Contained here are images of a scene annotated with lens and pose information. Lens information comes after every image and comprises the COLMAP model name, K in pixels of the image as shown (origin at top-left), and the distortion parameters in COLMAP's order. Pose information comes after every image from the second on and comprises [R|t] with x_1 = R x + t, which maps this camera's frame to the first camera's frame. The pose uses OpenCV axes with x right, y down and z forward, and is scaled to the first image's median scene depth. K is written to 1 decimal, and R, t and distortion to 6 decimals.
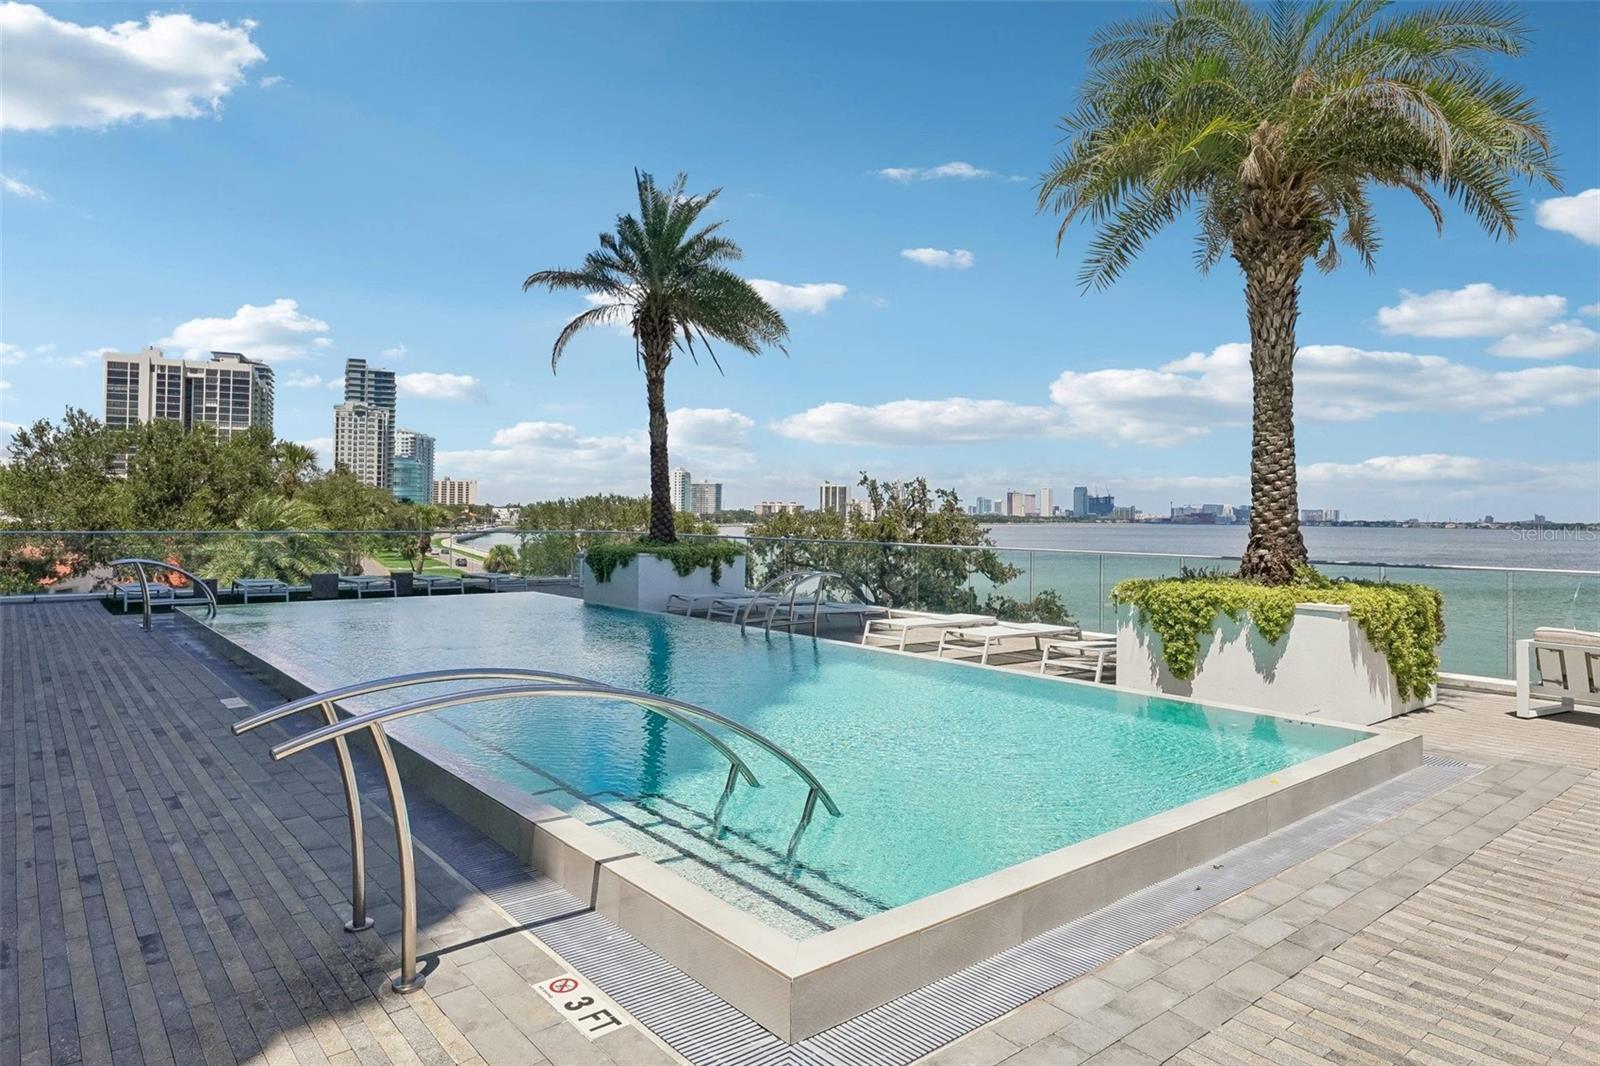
lens RADIAL K [[968.9, 0, 819.3], [0, 968.9, 501.3], [0, 0, 1]] dist [0.000615, -0.004071]
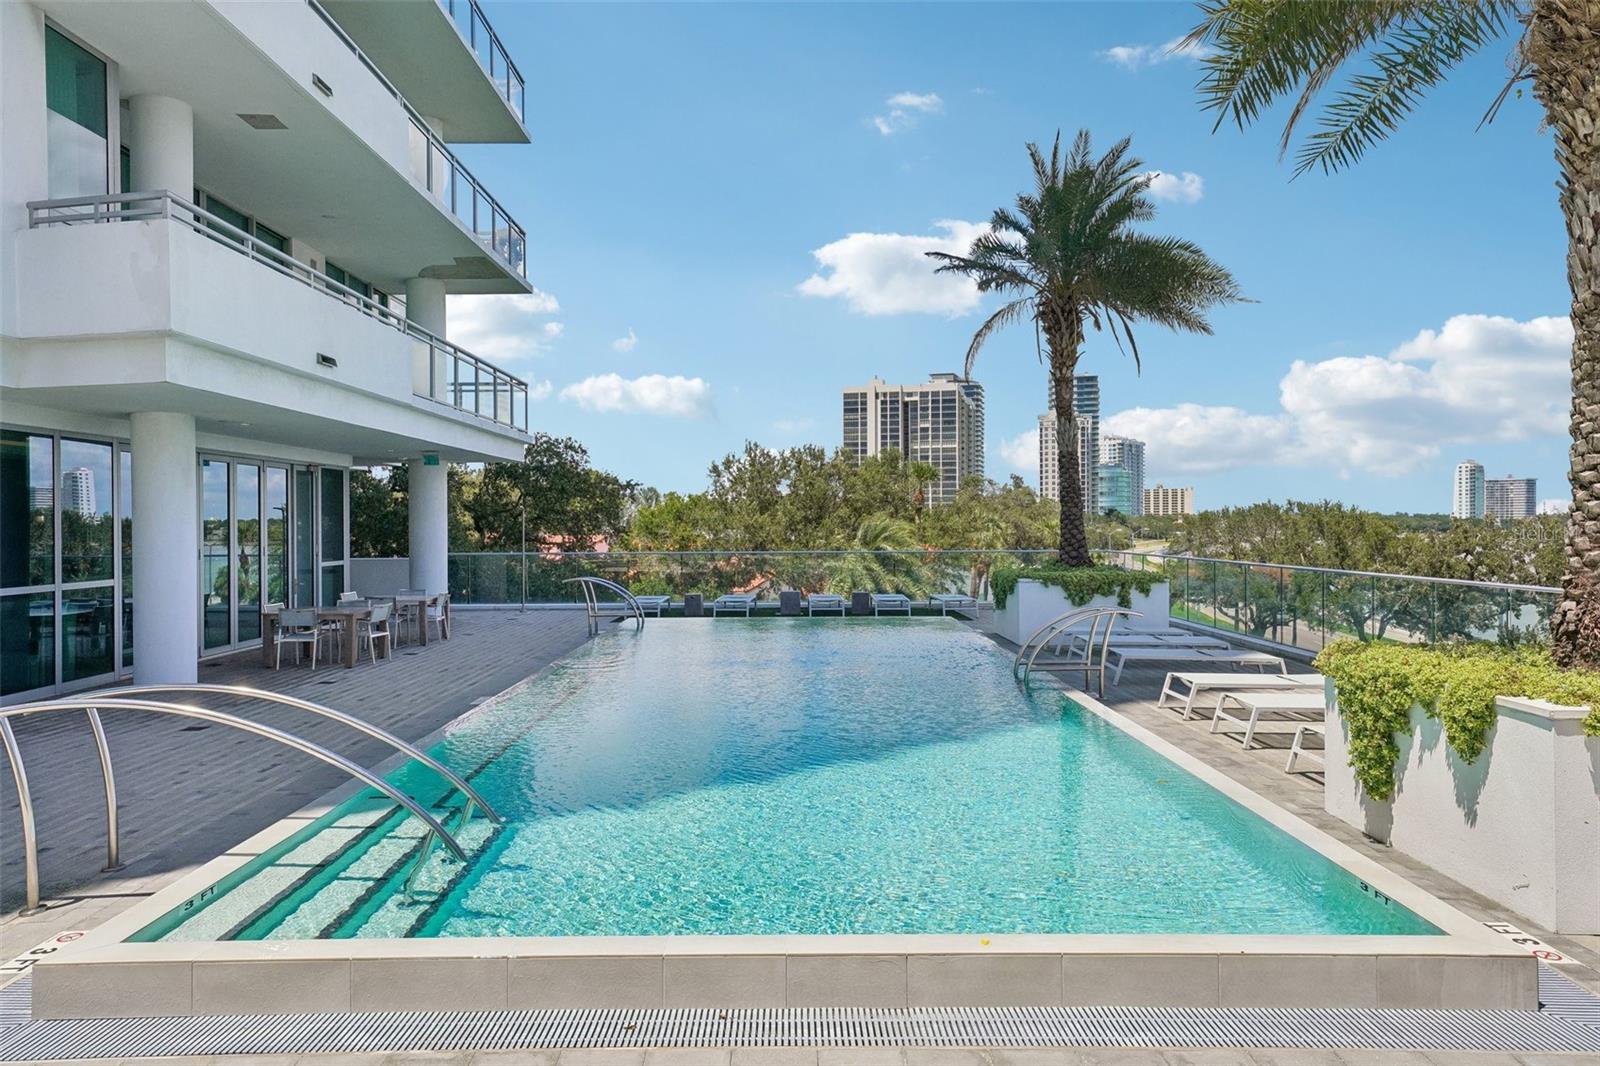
lens RADIAL K [[1061.6, 0, 754.6], [0, 1061.6, 526.1], [0, 0, 1]] dist [0.020519, 0.000526]
pose [[0.765410, -0.014123, -0.643388, 0.250936], [0.022573, 0.999733, 0.004909, -0.004761], [0.643147, -0.018280, 0.765524, 0.096040]]
